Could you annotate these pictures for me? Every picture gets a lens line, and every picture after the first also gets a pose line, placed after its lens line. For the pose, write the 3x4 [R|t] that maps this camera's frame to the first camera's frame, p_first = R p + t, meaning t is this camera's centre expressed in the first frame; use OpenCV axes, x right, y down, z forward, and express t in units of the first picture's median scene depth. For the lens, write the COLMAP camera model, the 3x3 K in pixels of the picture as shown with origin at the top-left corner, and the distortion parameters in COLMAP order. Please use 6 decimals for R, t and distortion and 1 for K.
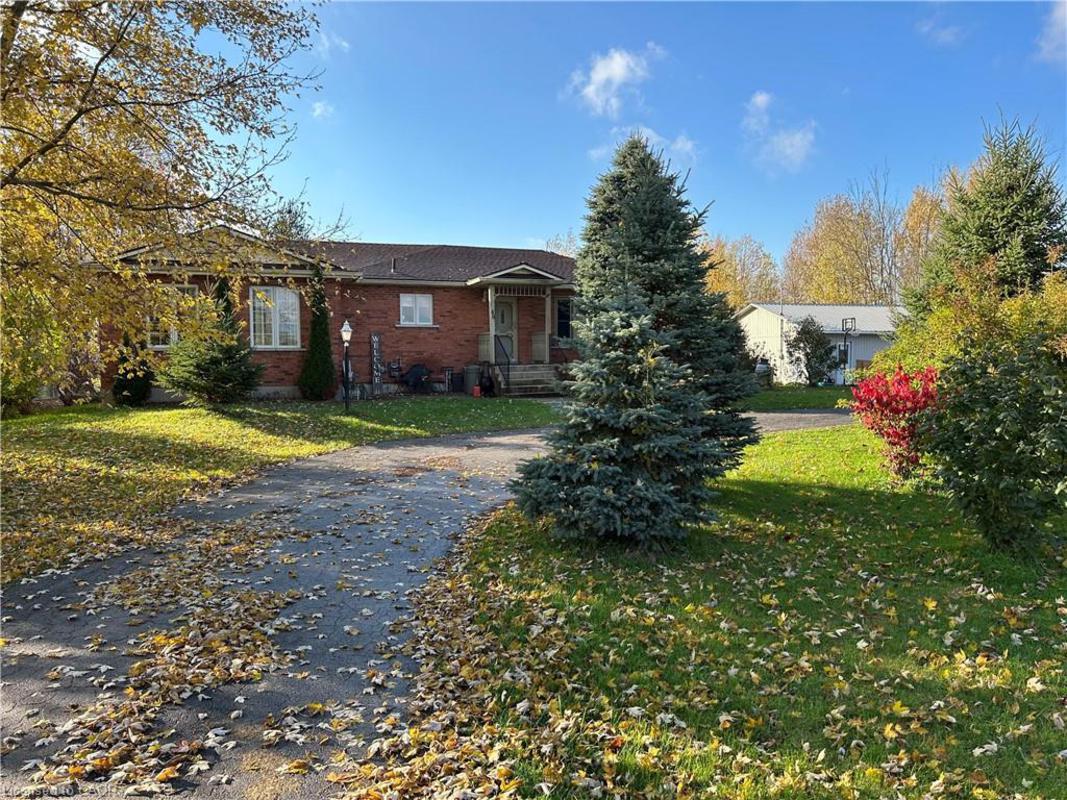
lens RADIAL K [[796.8, 0, 533.5], [0, 796.8, 400.0], [0, 0, 1]] dist [0.070573, 0.000097]
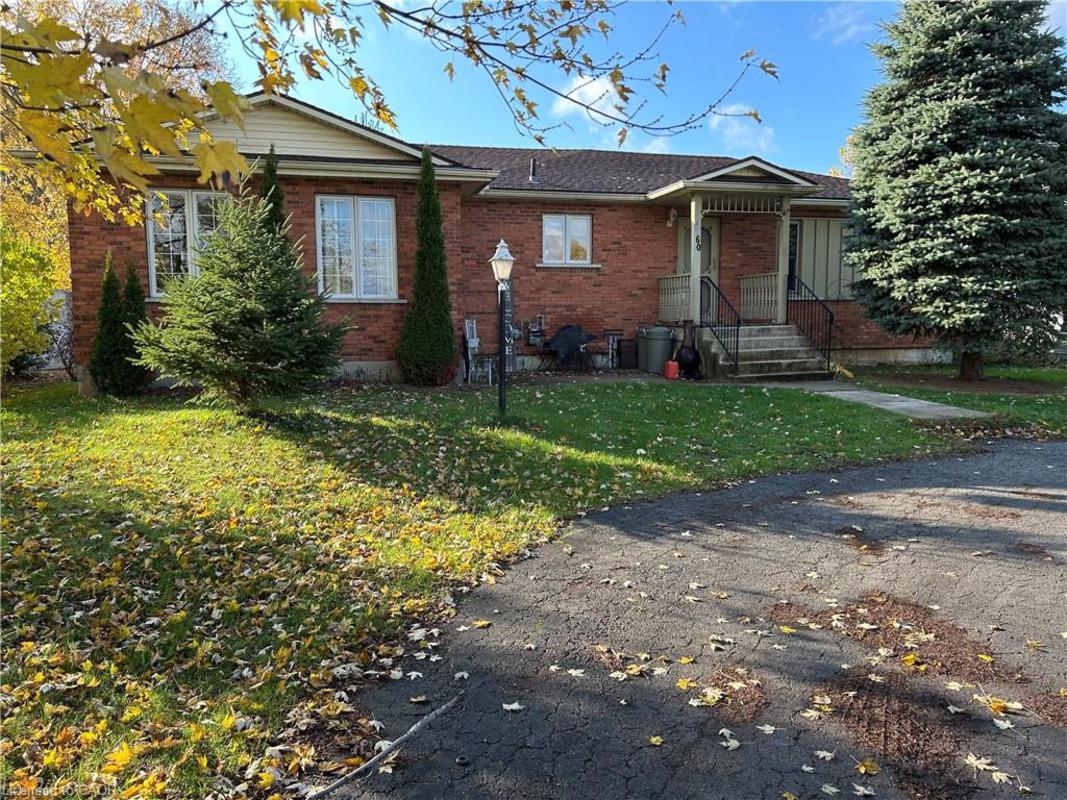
lens RADIAL K [[808.7, 0, 533.5], [0, 808.7, 400.0], [0, 0, 1]] dist [0.126894, -0.000498]
pose [[0.997077, 0.008446, -0.075937, -0.139624], [-0.004848, 0.998862, 0.047440, -0.017553], [0.076251, -0.046934, 0.995983, 0.387007]]
